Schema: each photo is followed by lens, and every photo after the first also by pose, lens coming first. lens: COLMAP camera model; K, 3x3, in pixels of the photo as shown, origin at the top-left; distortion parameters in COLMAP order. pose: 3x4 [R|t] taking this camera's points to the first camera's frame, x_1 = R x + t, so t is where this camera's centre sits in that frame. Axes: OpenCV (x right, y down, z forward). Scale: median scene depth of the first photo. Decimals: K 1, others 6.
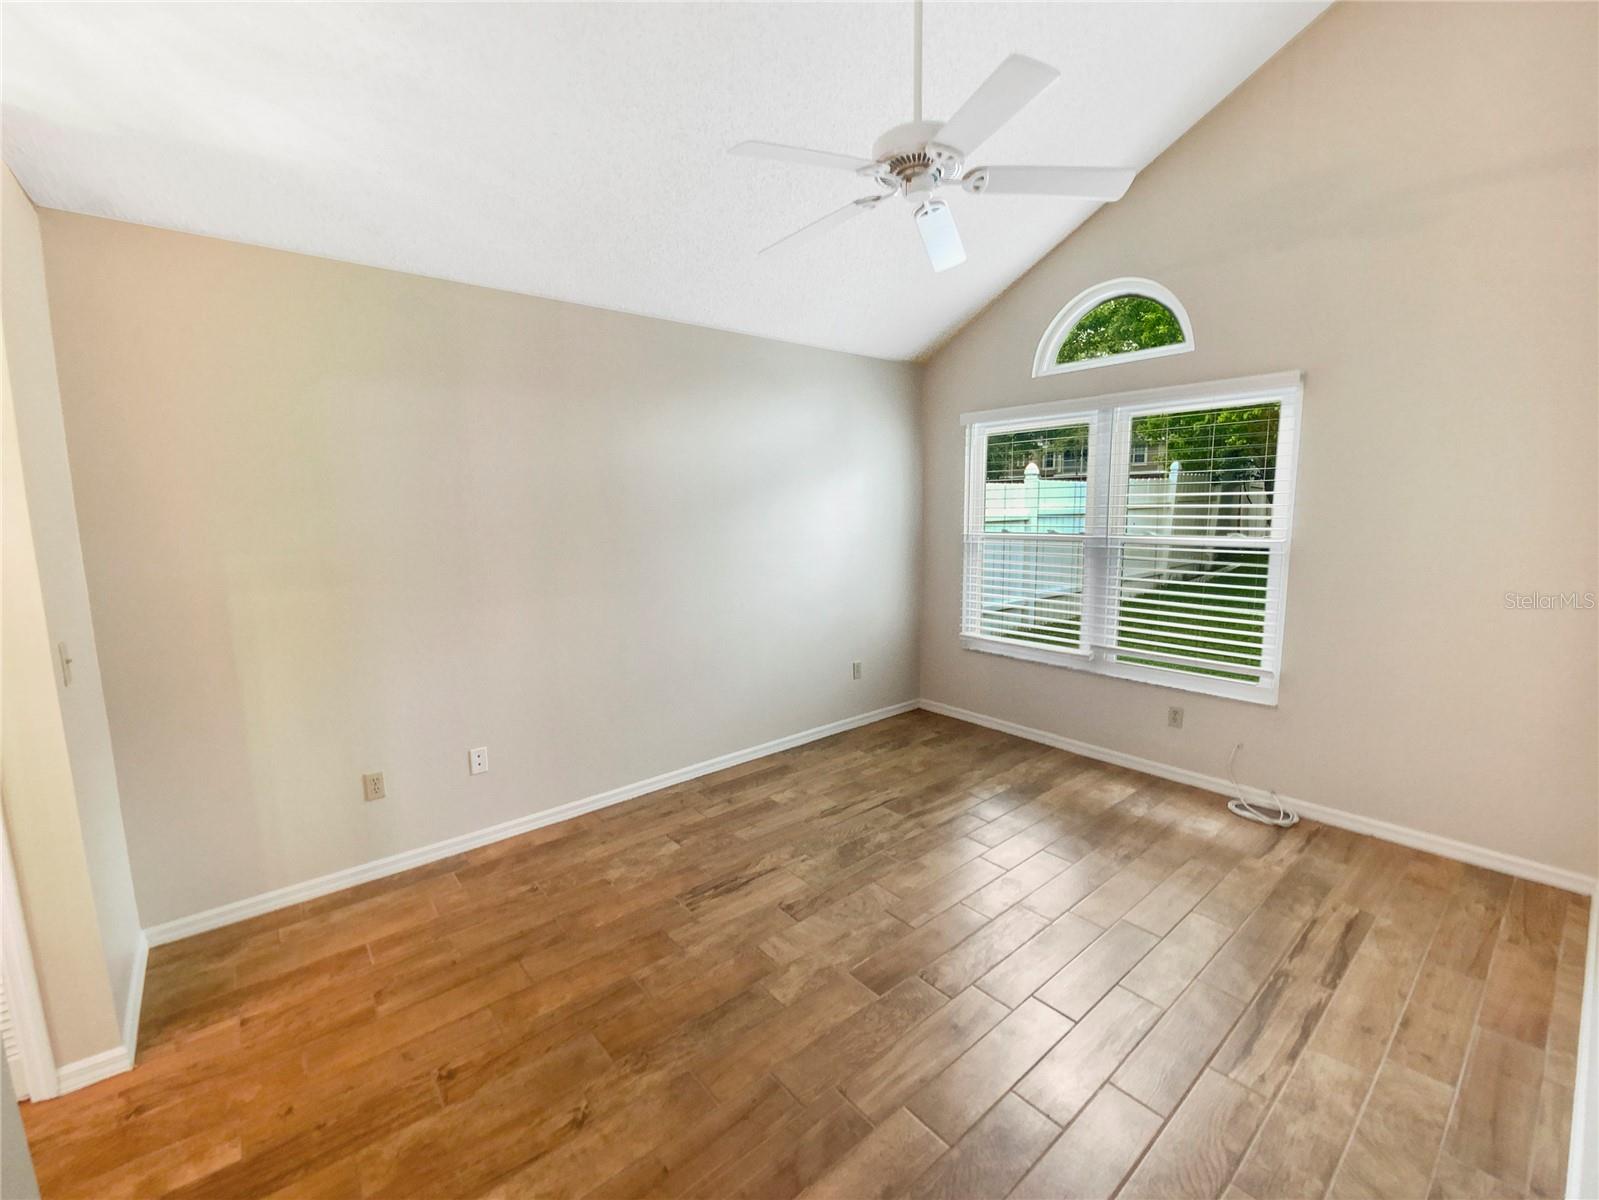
lens RADIAL K [[670.9, 0, 799.5], [0, 670.9, 600.0], [0, 0, 1]] dist [-0.007968, -0.000237]
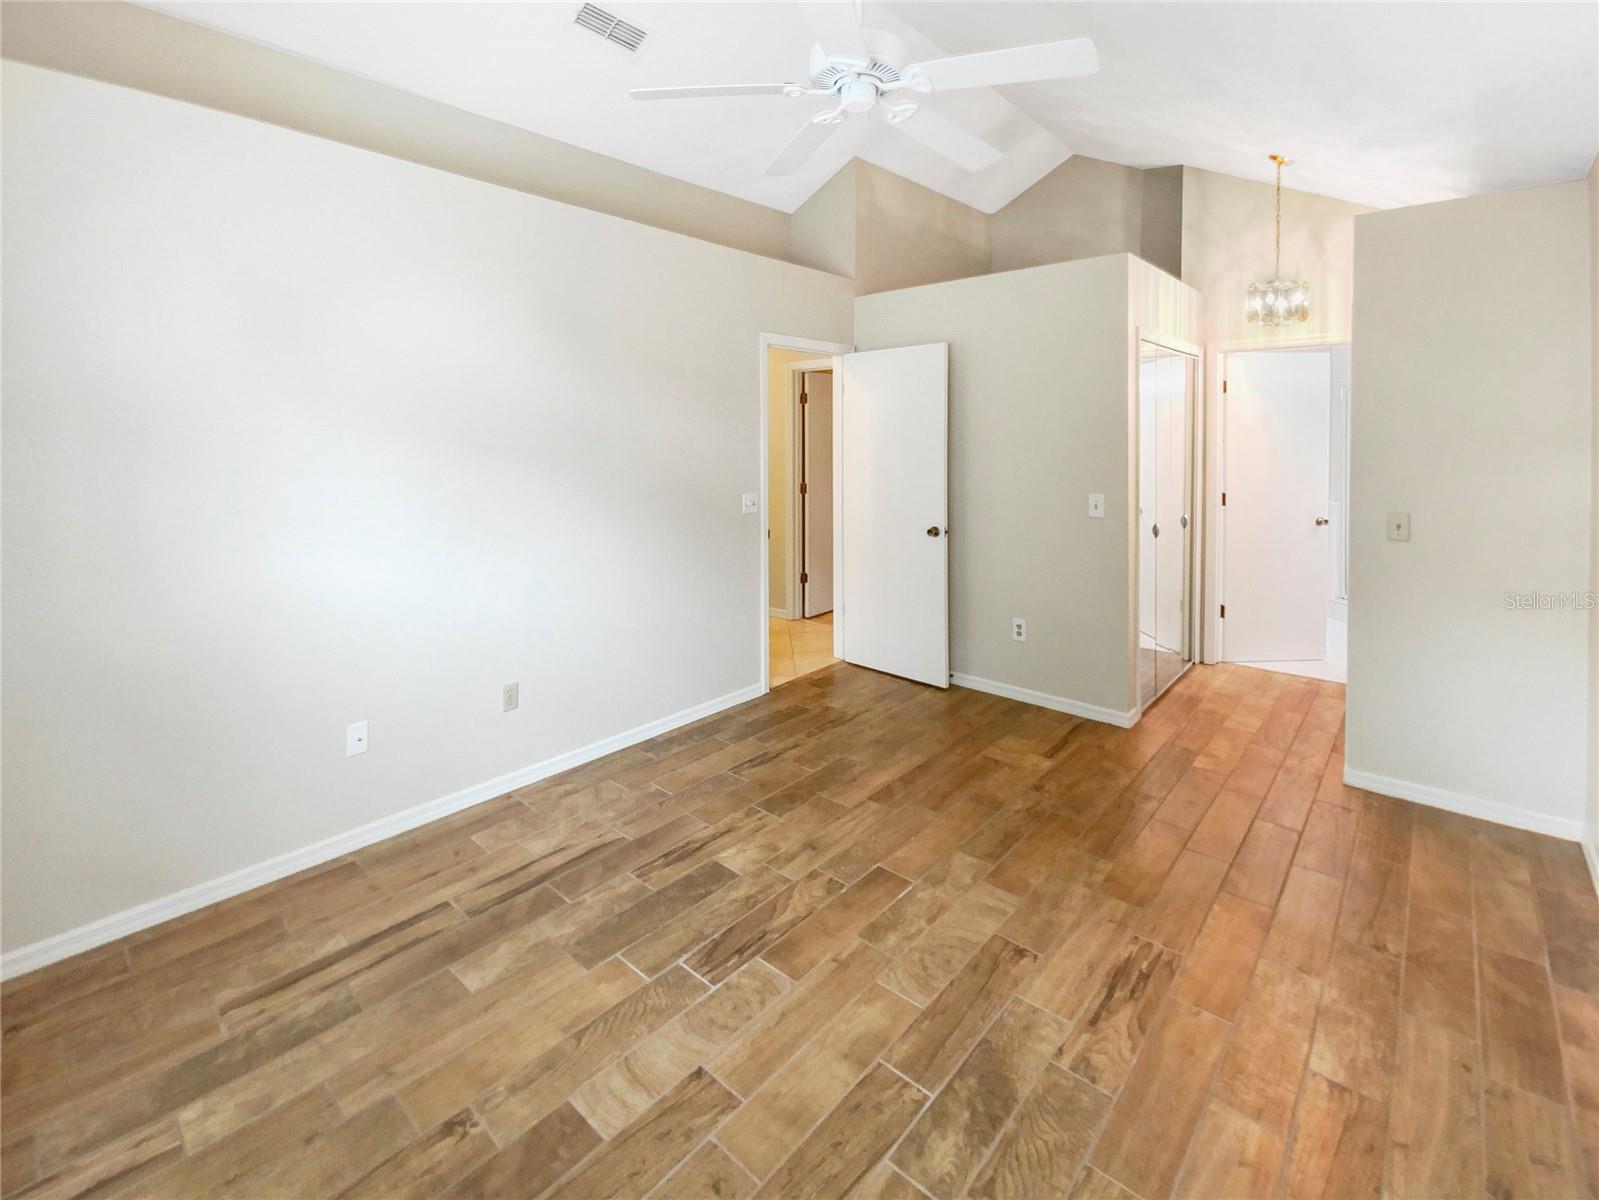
lens RADIAL K [[670.9, 0, 799.5], [0, 670.9, 600.0], [0, 0, 1]] dist [-0.007968, -0.000237]
pose [[-0.989148, 0.051822, -0.137479, 0.332832], [-0.002527, 0.929589, 0.368588, -0.195843], [0.146900, 0.364936, -0.919371, 1.612467]]
